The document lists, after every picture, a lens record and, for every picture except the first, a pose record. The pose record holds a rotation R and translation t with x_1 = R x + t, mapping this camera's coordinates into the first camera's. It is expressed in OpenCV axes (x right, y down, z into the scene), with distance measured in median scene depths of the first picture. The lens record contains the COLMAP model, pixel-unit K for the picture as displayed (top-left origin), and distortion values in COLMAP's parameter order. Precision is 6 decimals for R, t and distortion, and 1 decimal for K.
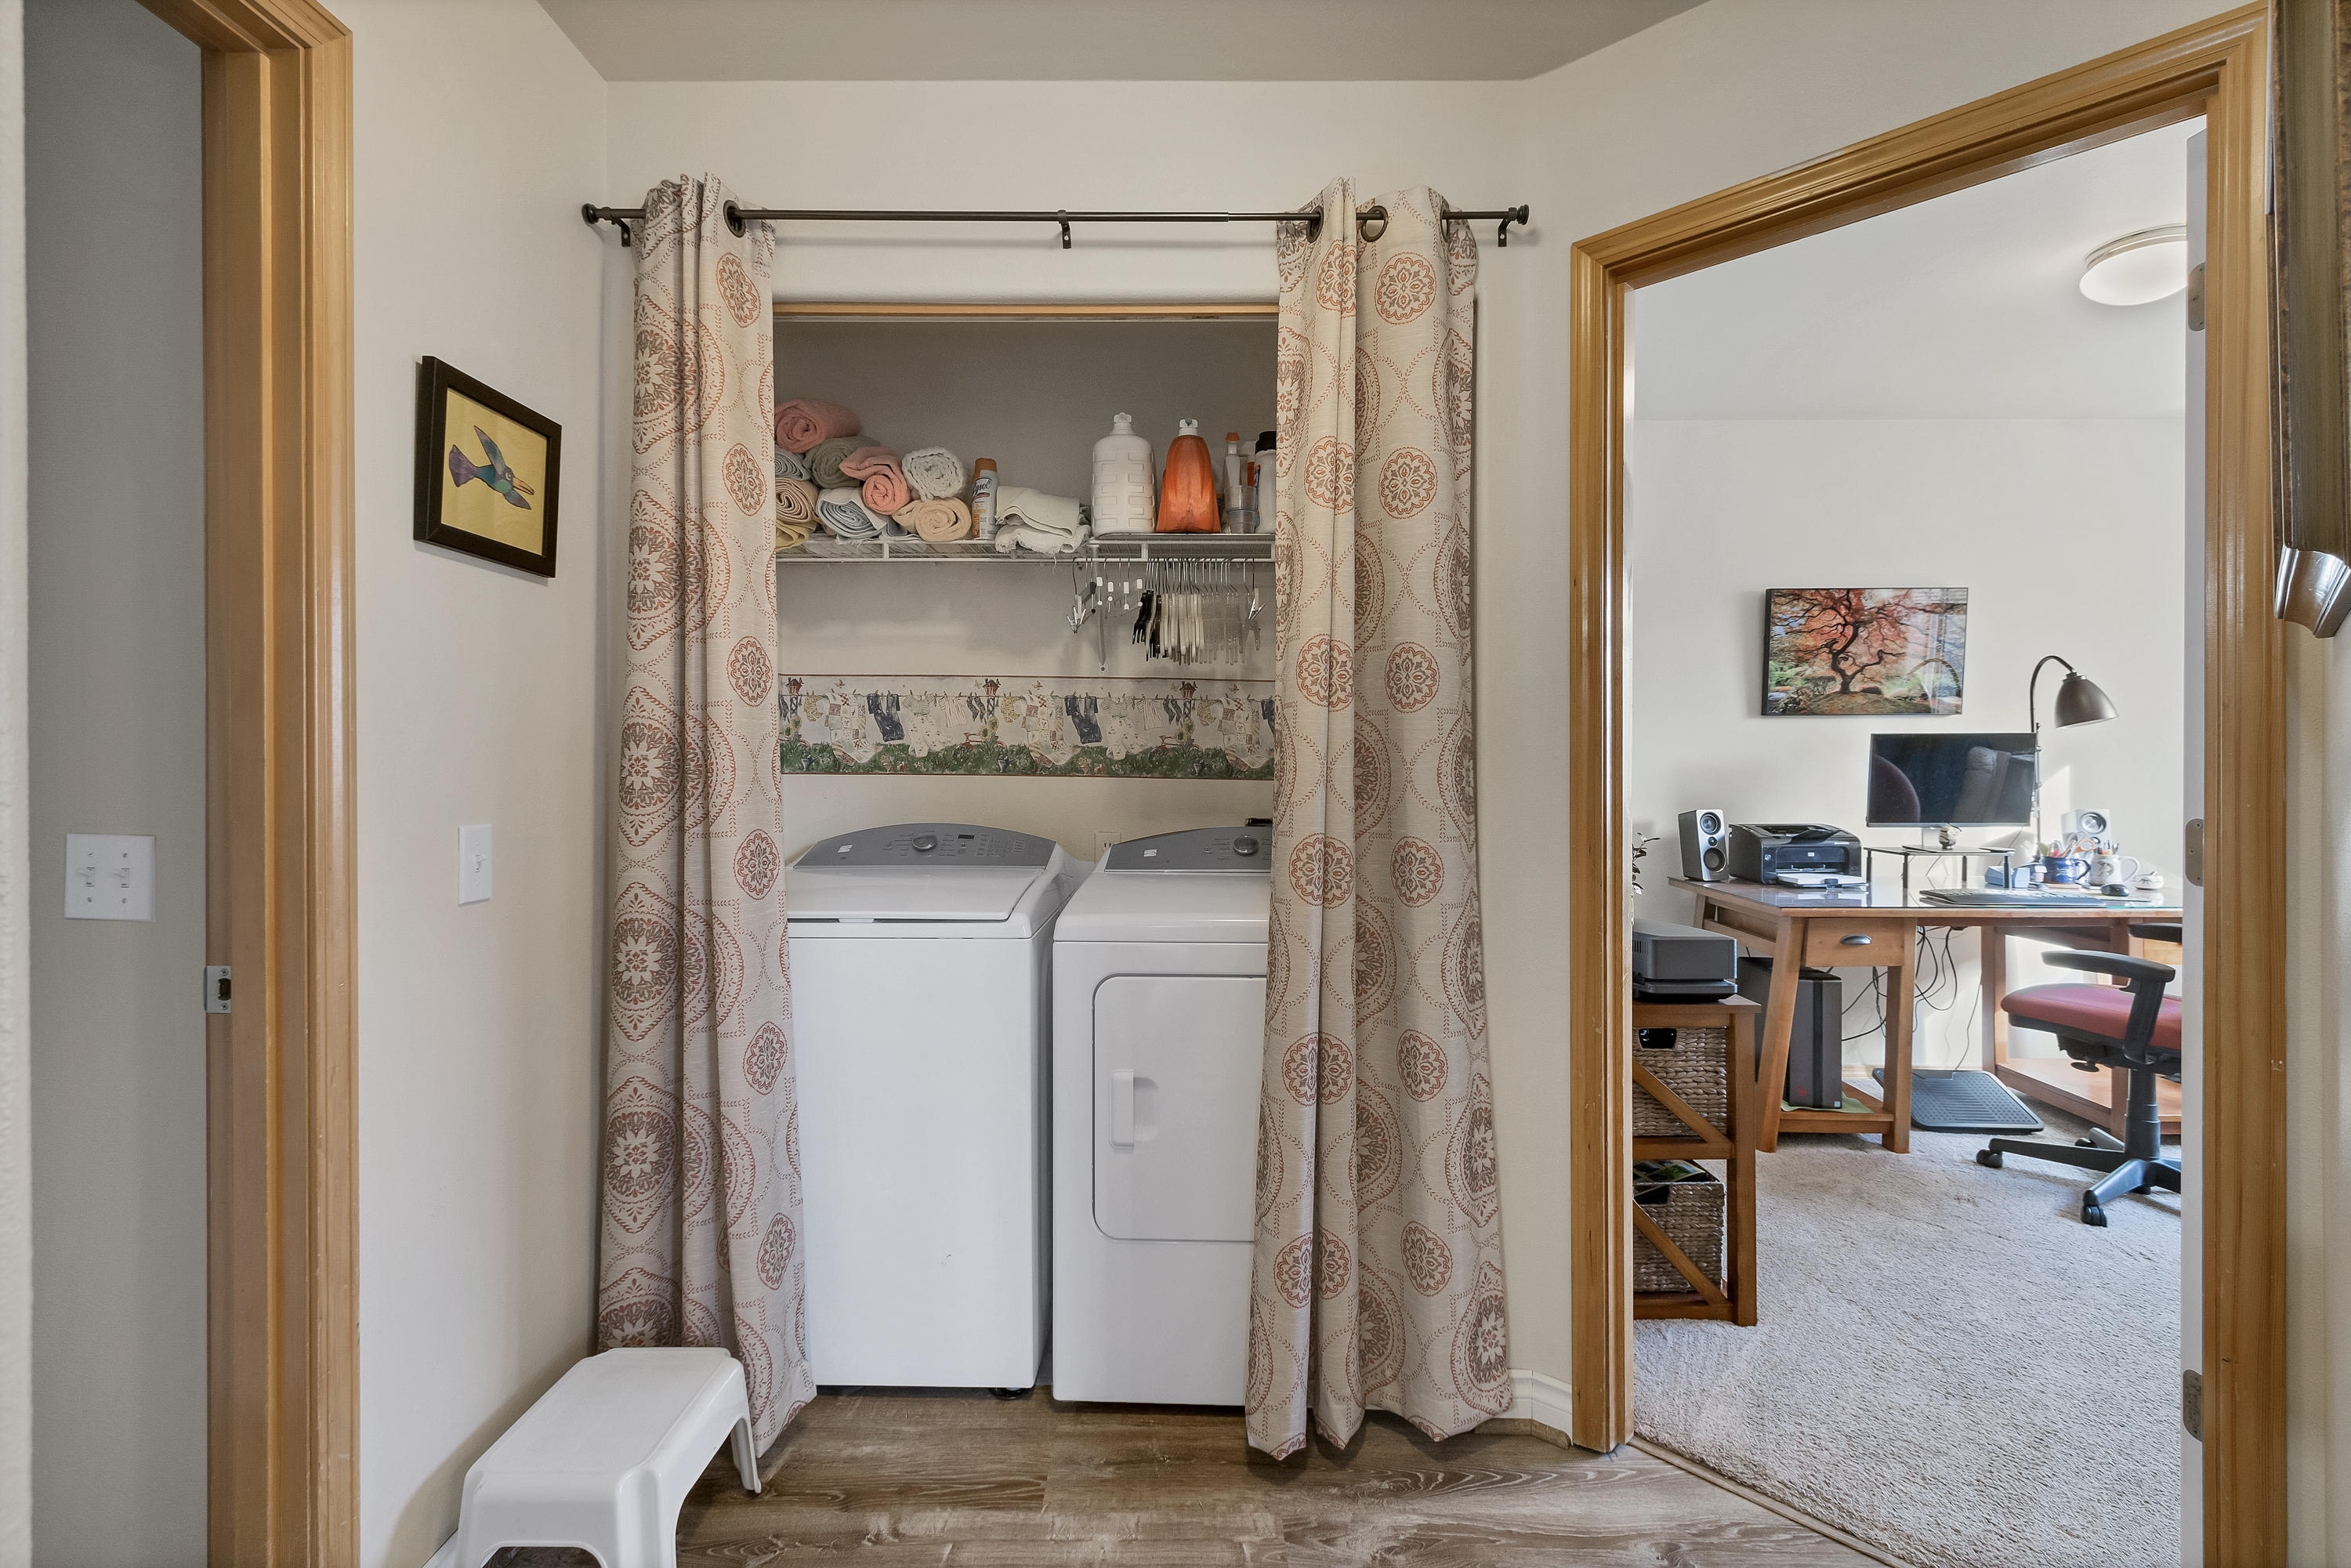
lens RADIAL K [[1048.7, 0, 1186.3], [0, 1048.7, 758.4], [0, 0, 1]] dist [0.003257, -0.000425]
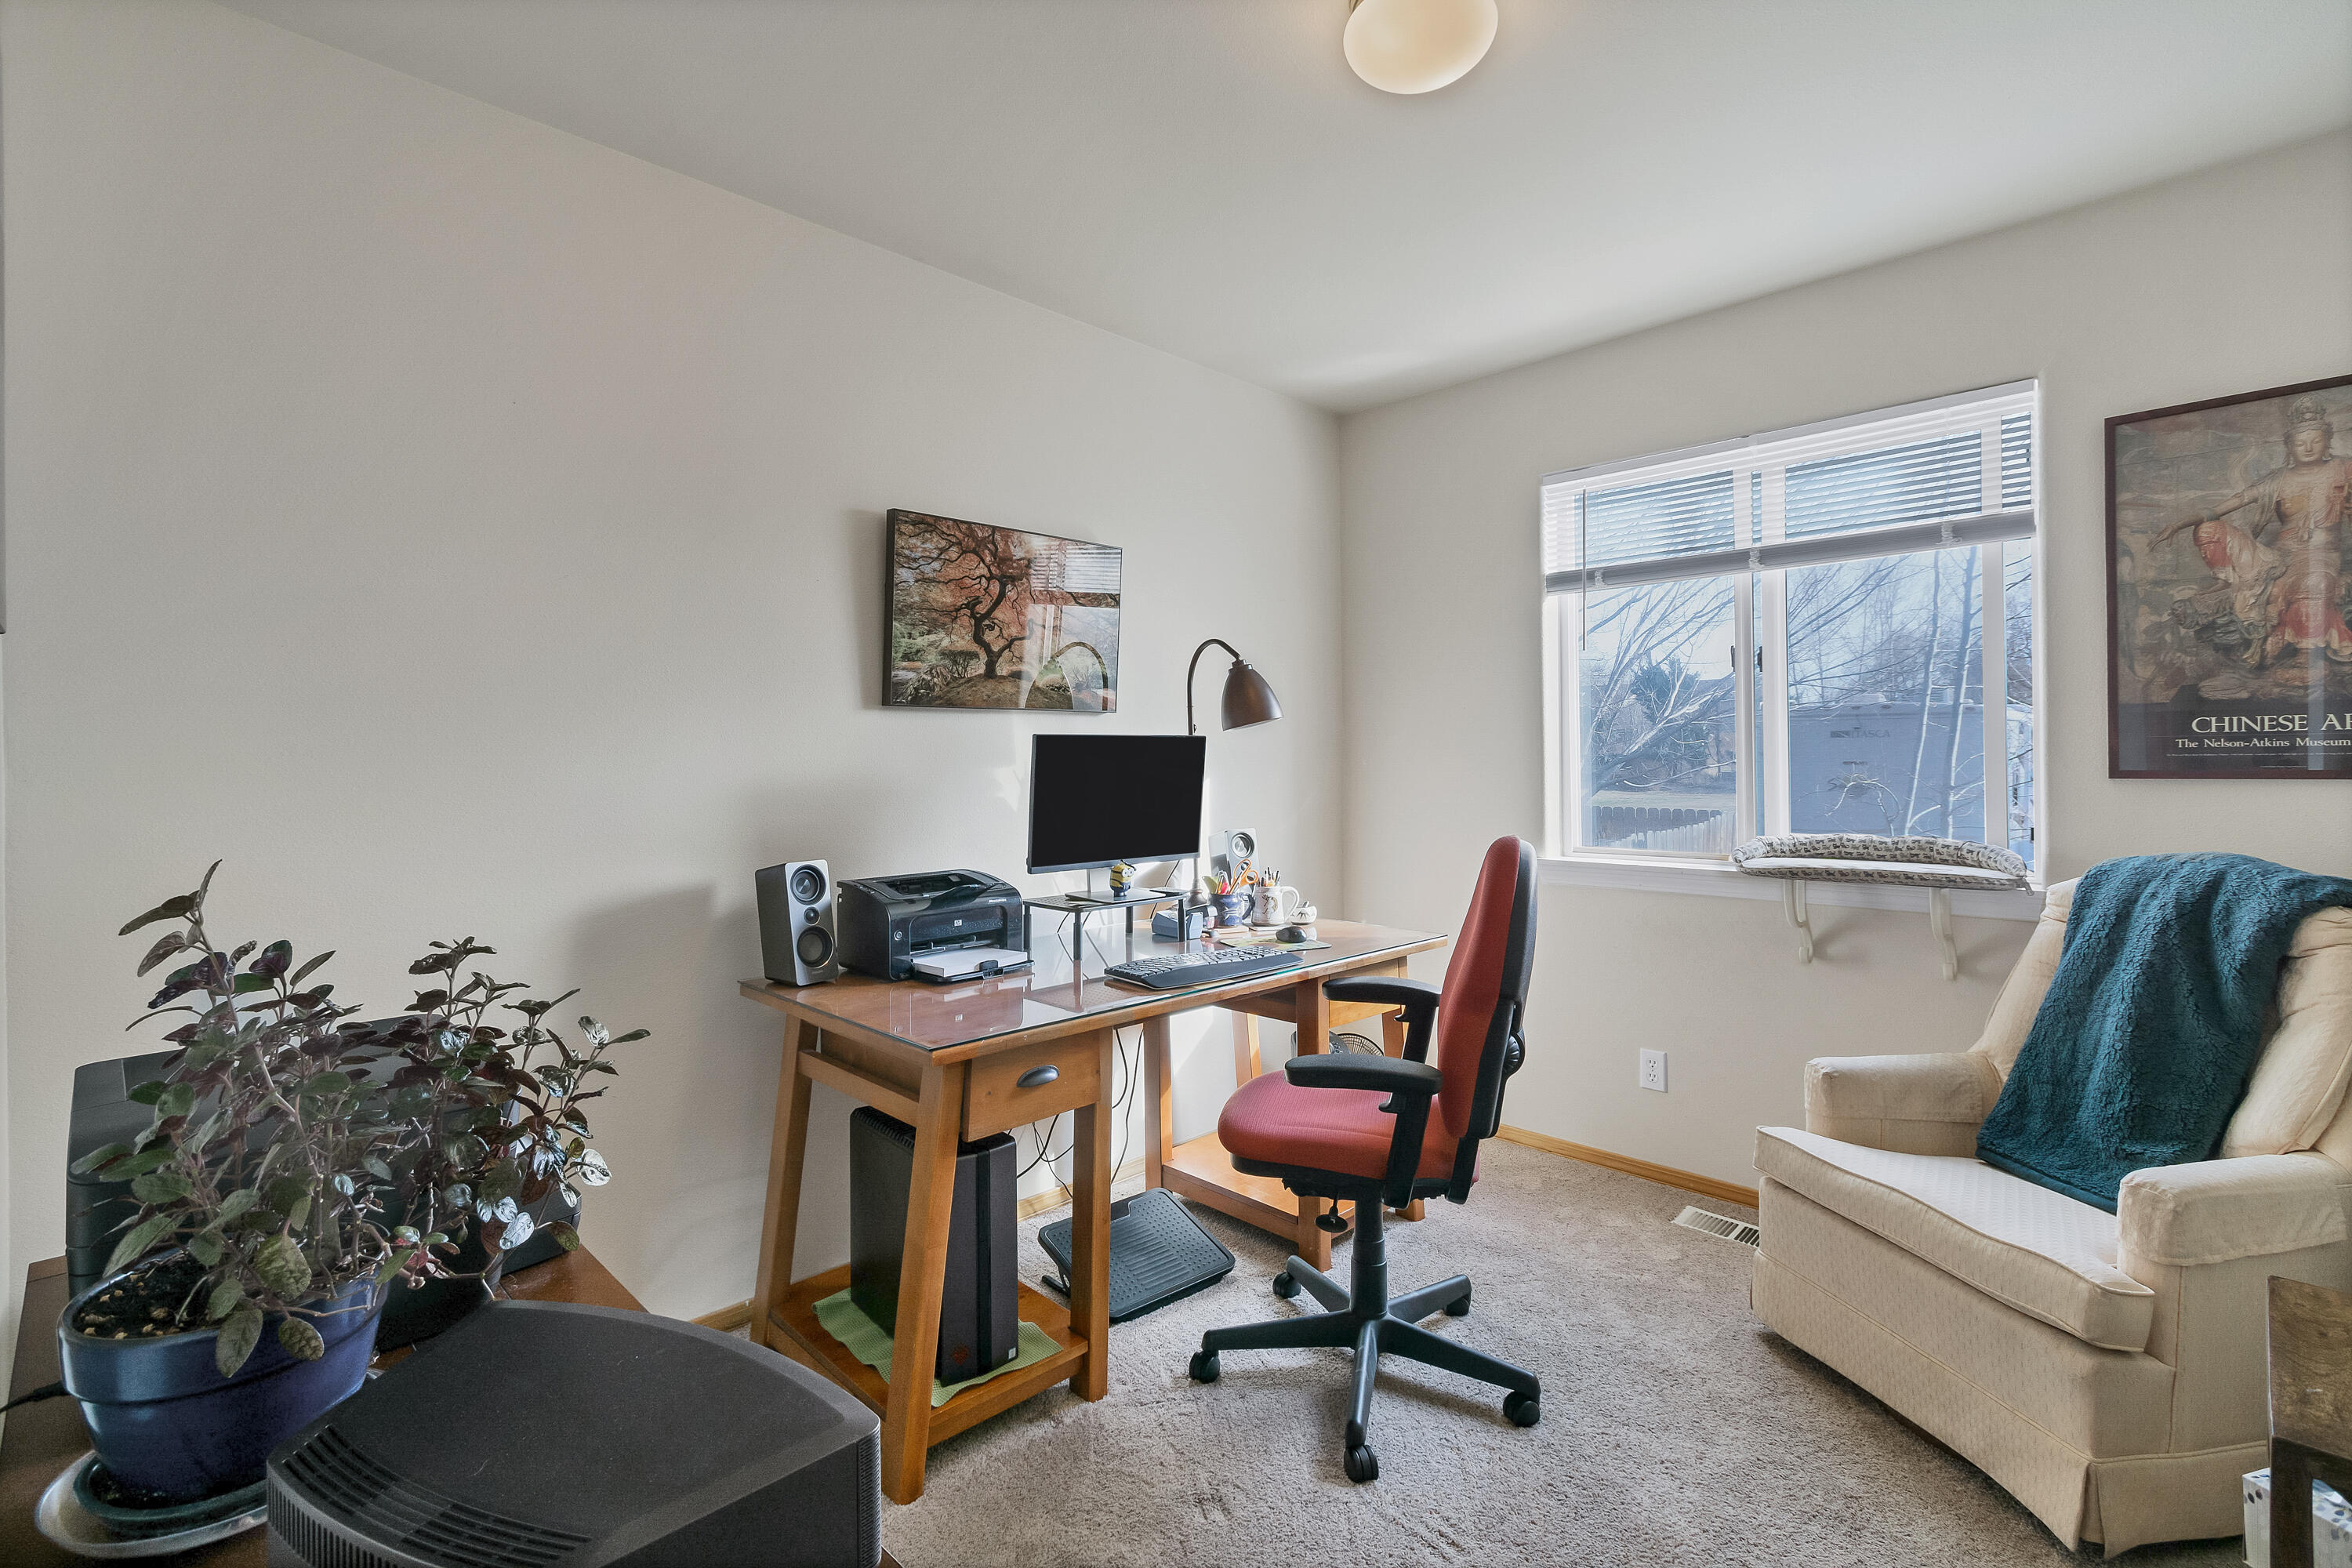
lens RADIAL K [[1049.2, 0, 1187.9], [0, 1049.2, 758.7], [0, 0, 1]] dist [0.003257, -0.000425]
pose [[0.688895, -0.004414, 0.724848, 0.224070], [0.007201, 0.999974, -0.000754, -0.006799], [-0.724825, 0.005739, 0.688909, 0.448317]]
